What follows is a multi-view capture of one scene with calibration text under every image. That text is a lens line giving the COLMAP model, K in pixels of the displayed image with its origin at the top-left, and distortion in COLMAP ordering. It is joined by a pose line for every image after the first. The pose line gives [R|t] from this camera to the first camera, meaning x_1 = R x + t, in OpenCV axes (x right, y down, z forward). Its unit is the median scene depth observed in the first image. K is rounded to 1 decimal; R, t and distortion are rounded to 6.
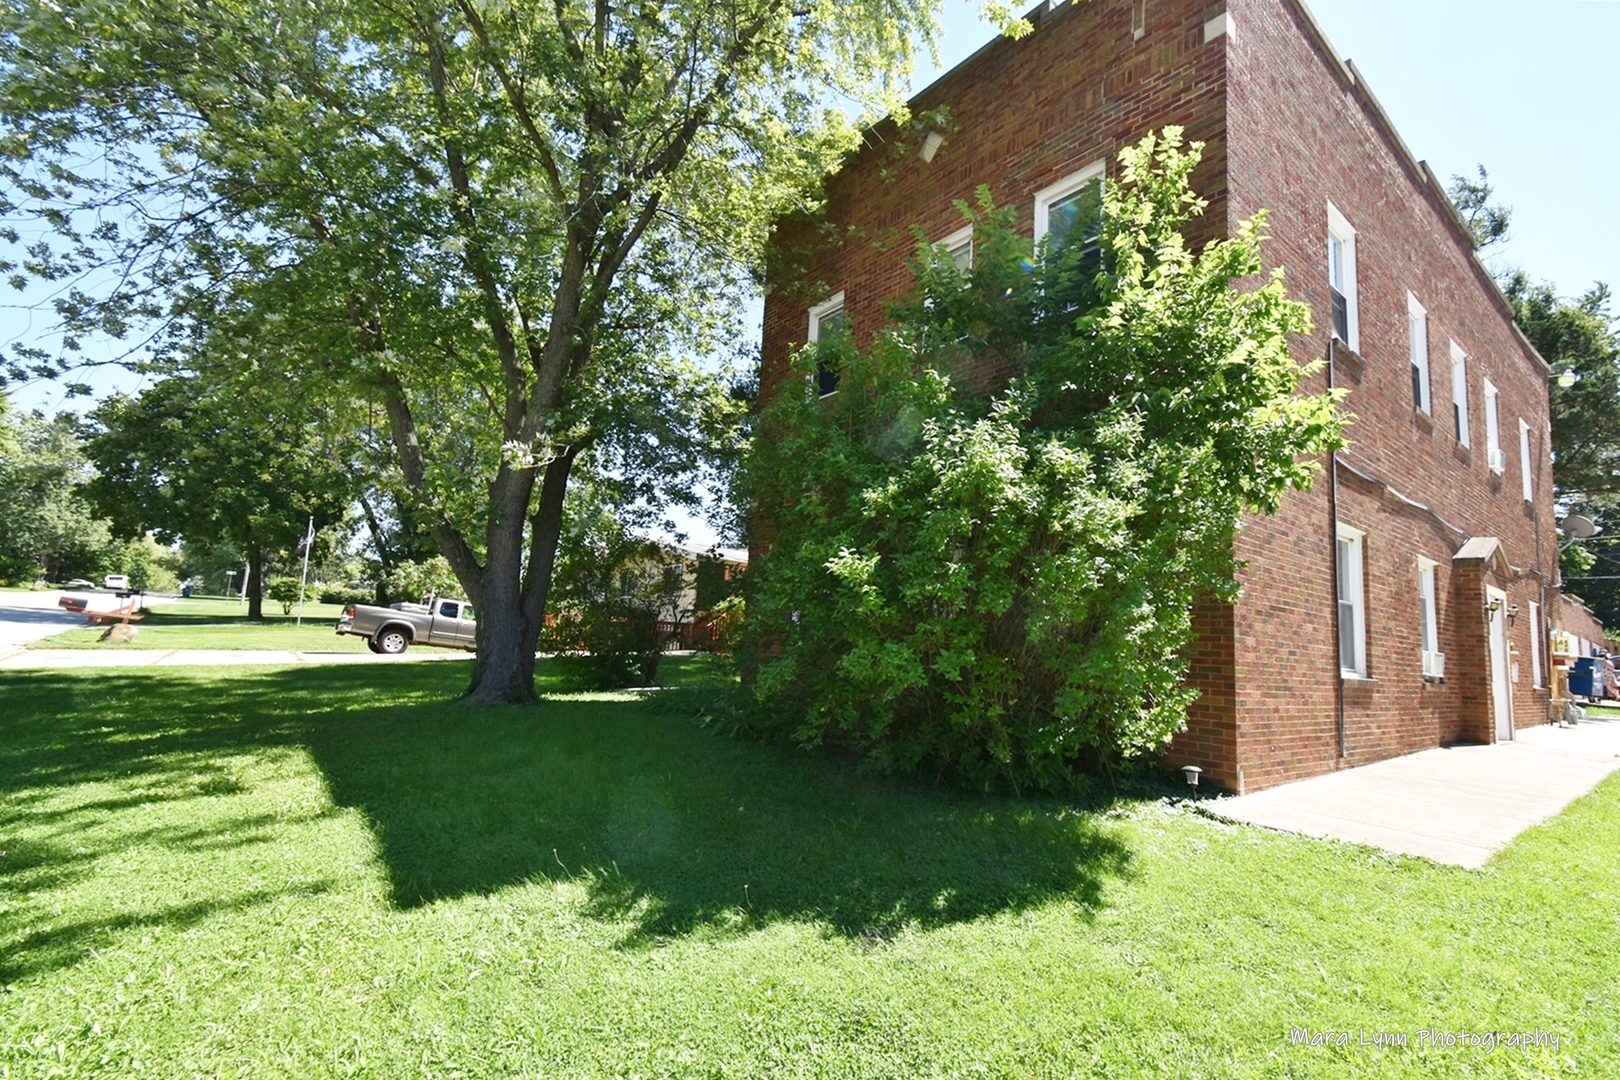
lens RADIAL K [[705.4, 0, 813.2], [0, 705.4, 553.1], [0, 0, 1]] dist [0.000849, 0.000049]
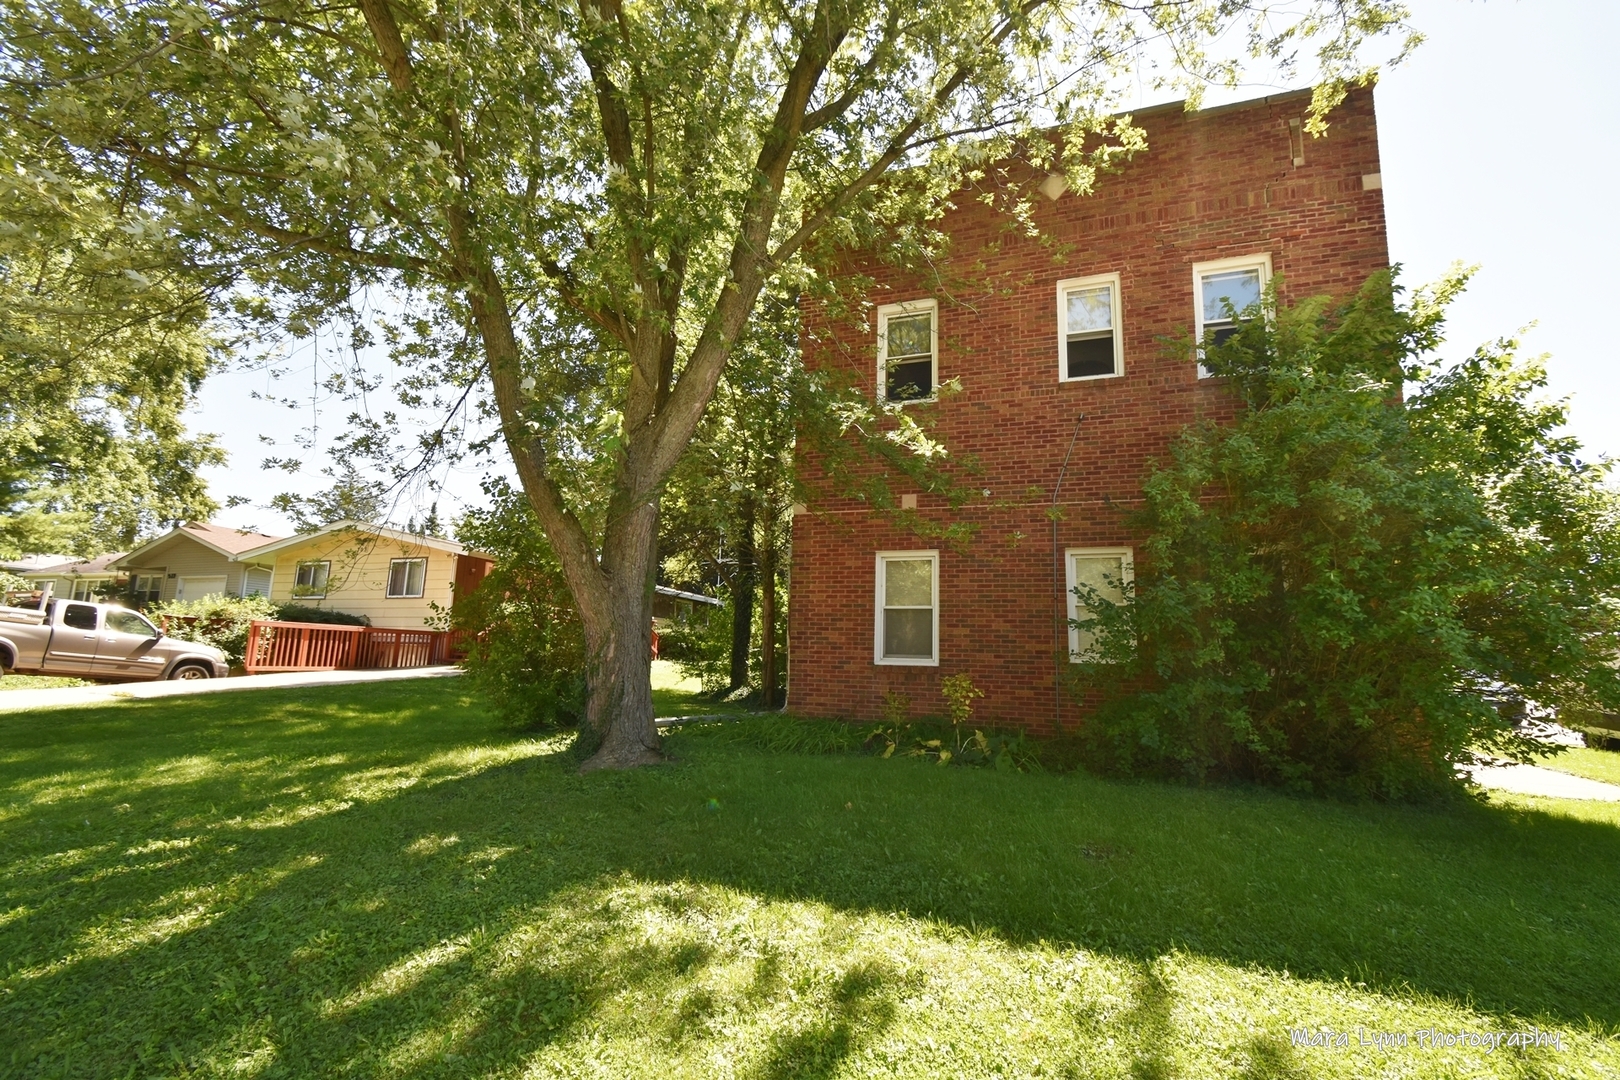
lens RADIAL K [[705.4, 0, 813.2], [0, 705.4, 553.1], [0, 0, 1]] dist [0.000849, 0.000049]
pose [[0.860453, 0.043246, 0.507691, -0.277523], [-0.043043, 0.998999, -0.012146, 0.001501], [-0.507708, -0.011401, 0.861454, 0.112887]]
